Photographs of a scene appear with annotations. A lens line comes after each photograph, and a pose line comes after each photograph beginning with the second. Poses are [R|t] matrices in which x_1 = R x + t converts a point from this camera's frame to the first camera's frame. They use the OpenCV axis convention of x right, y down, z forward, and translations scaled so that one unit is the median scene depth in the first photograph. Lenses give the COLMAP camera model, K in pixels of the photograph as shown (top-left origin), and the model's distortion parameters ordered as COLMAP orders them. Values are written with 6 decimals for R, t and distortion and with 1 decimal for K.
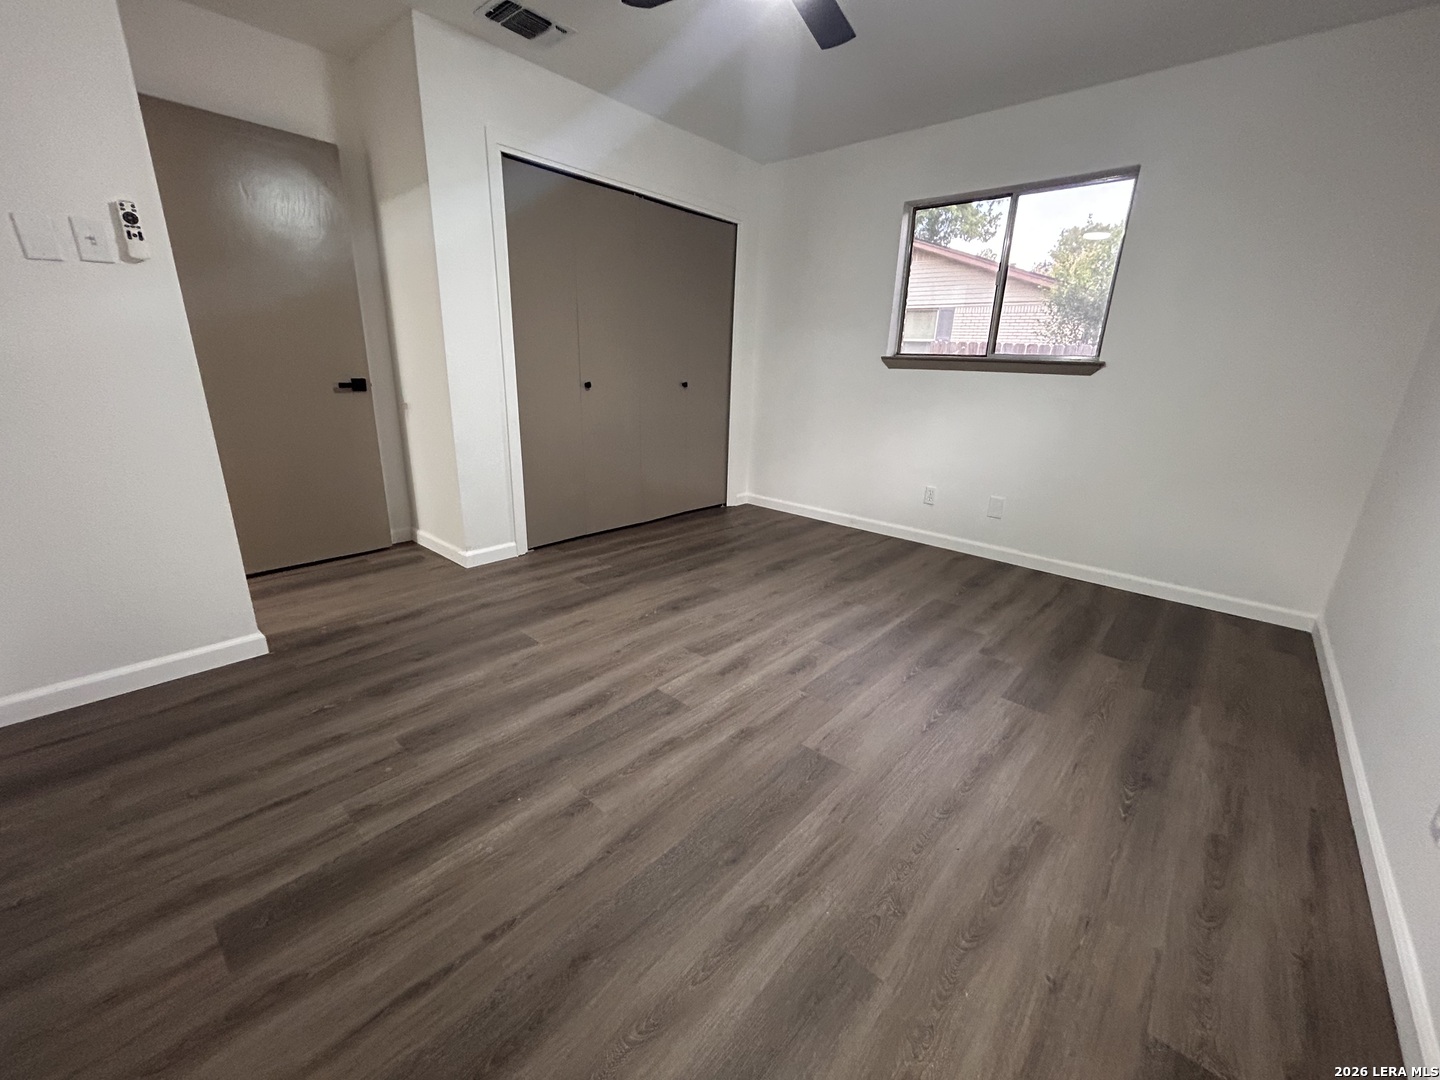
lens RADIAL K [[581.9, 0, 710.6], [0, 581.9, 540.3], [0, 0, 1]] dist [0.000488, 0.000424]
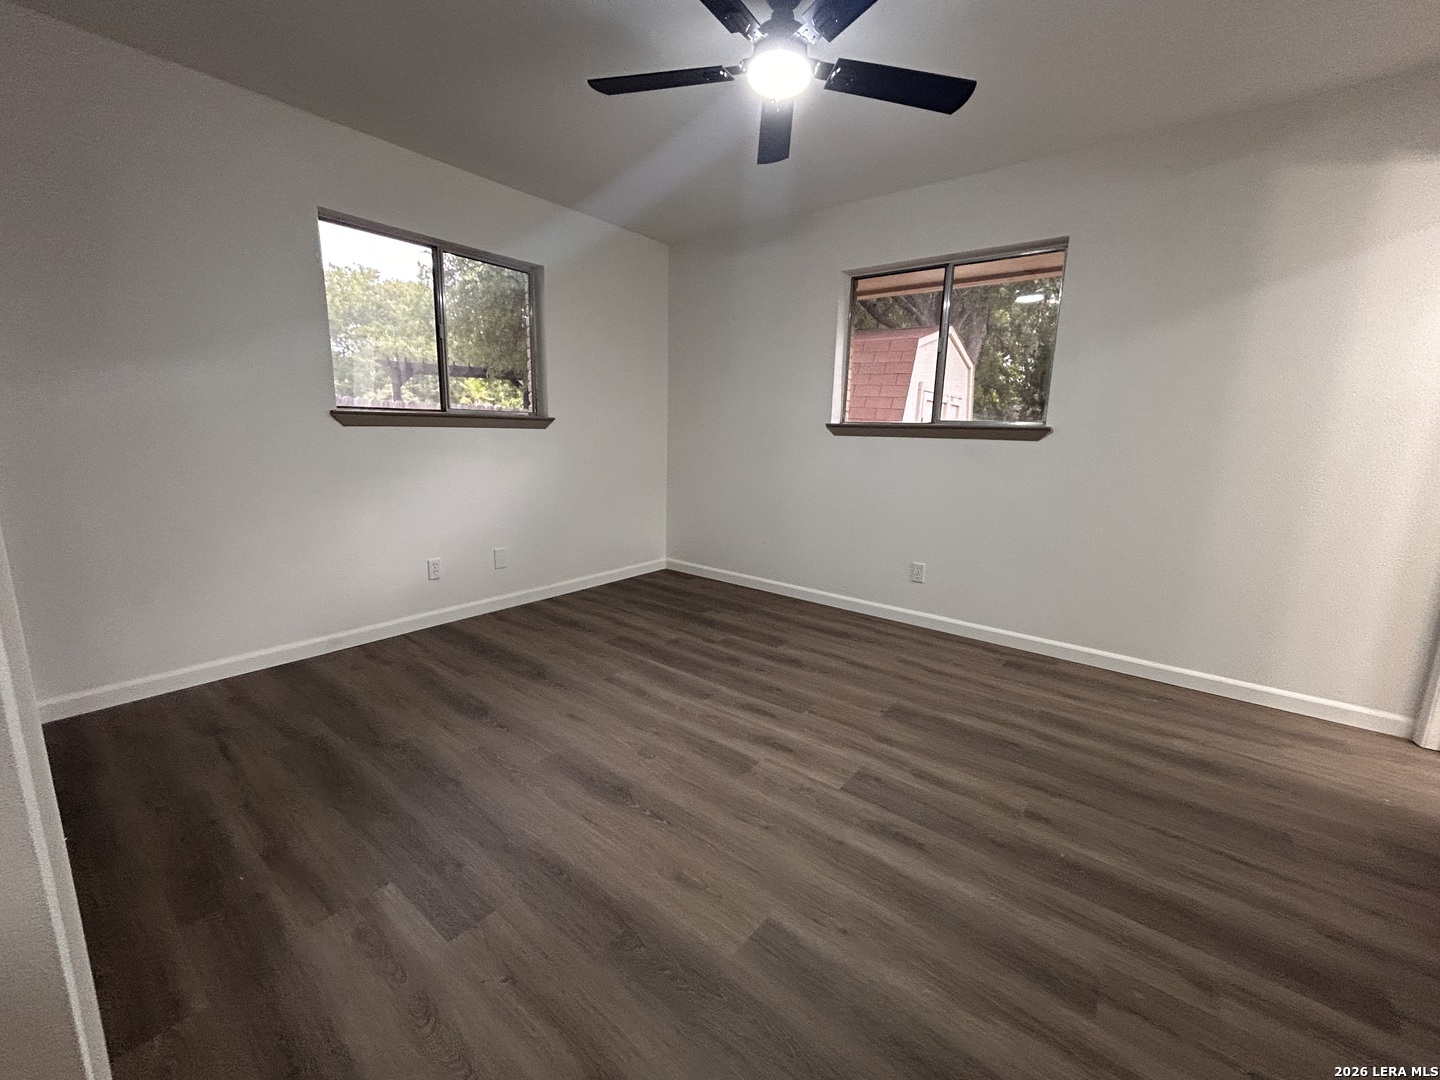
lens RADIAL K [[581.9, 0, 725.8], [0, 581.9, 538.8], [0, 0, 1]] dist [0.000488, 0.000424]
pose [[-0.070750, -0.222171, 0.972437, -0.740570], [0.269501, 0.934368, 0.233080, -0.314133], [-0.960398, 0.278563, -0.006231, 0.896082]]
